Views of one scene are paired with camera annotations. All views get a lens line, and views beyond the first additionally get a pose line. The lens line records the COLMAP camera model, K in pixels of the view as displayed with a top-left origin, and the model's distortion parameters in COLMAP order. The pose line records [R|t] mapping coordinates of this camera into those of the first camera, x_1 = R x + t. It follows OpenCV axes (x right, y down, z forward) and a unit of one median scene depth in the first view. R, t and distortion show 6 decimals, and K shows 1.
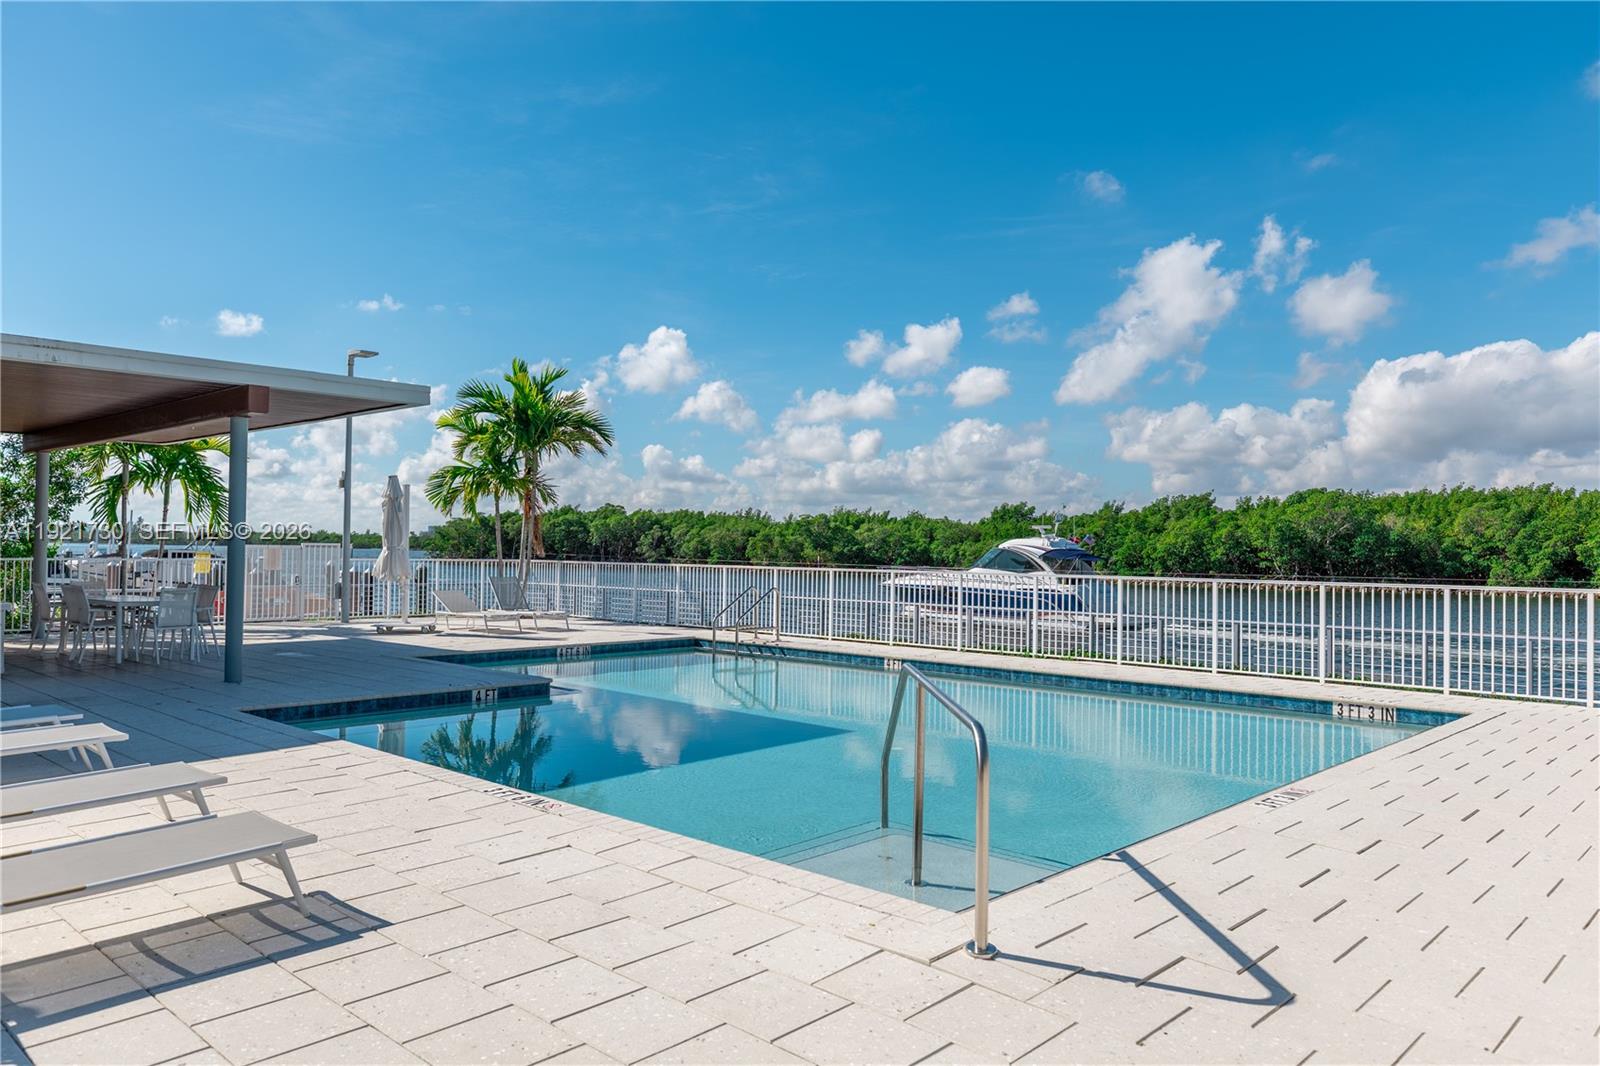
lens RADIAL K [[1212.2, 0, 800.0], [0, 1212.2, 533.0], [0, 0, 1]] dist [-0.005388, -0.003264]
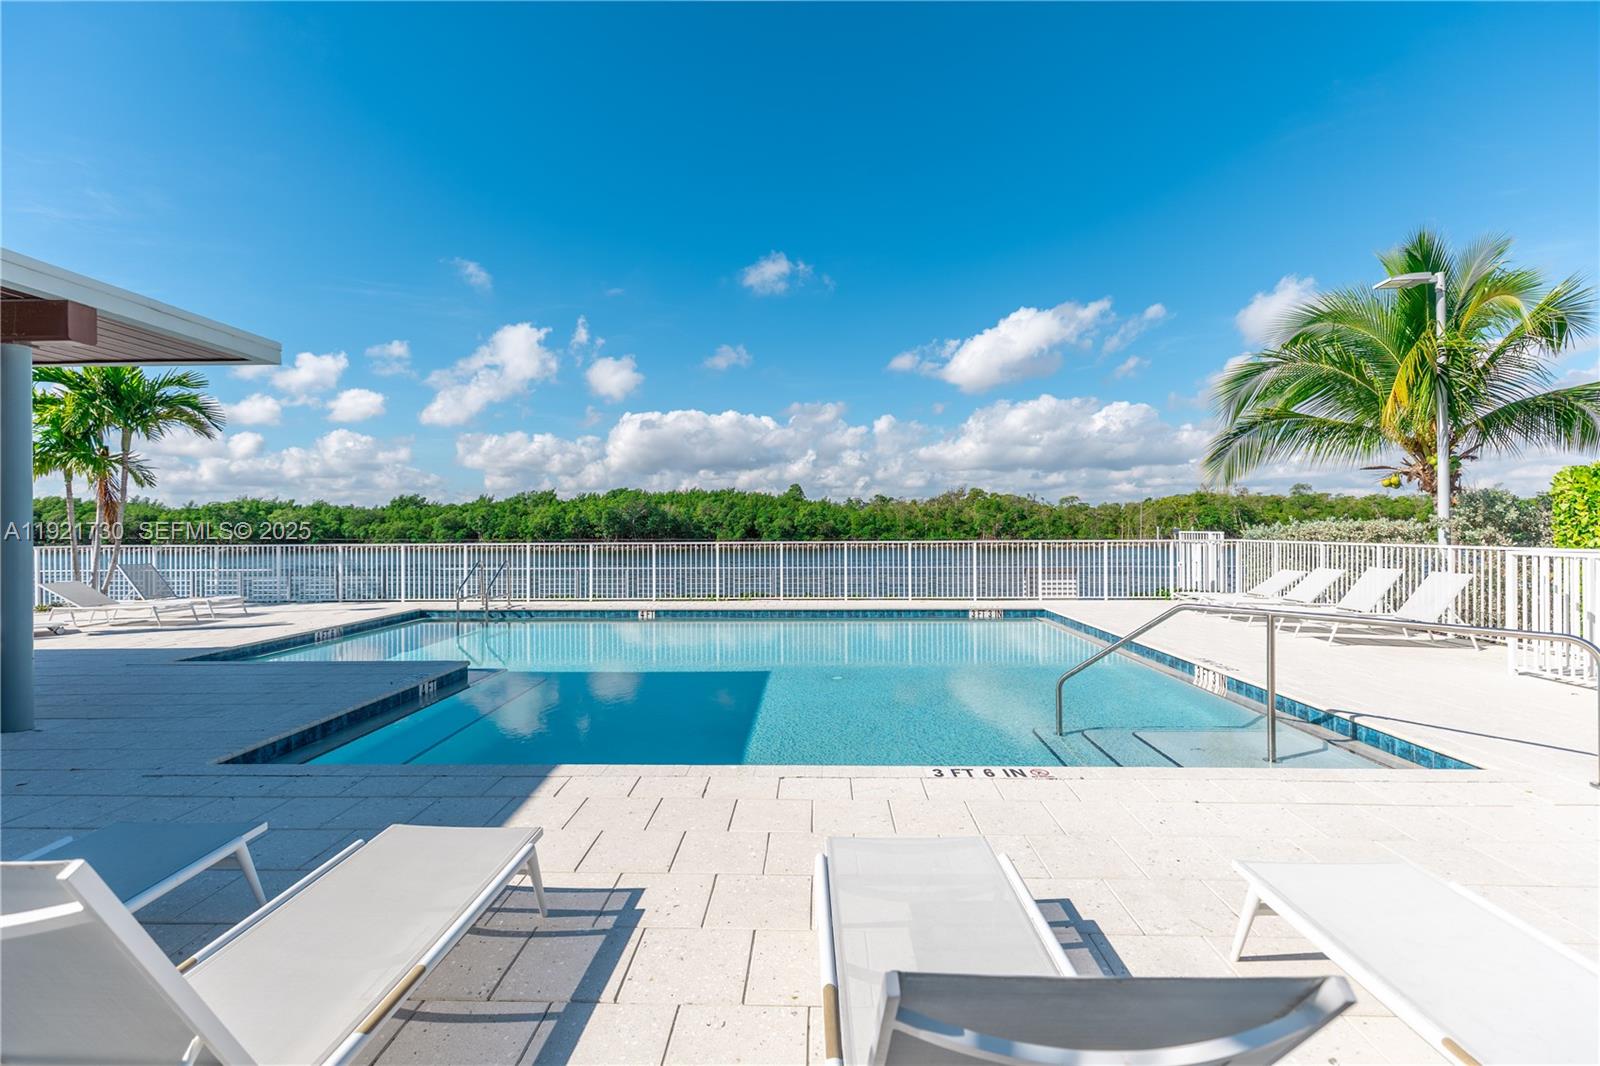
lens RADIAL K [[748.1, 0, 800.0], [0, 748.1, 533.0], [0, 0, 1]] dist [-0.000119, -0.000375]
pose [[0.710960, -0.021172, 0.702914, -0.094881], [0.005450, 0.999683, 0.024598, 0.000417], [-0.703212, -0.013657, 0.710849, 0.081161]]
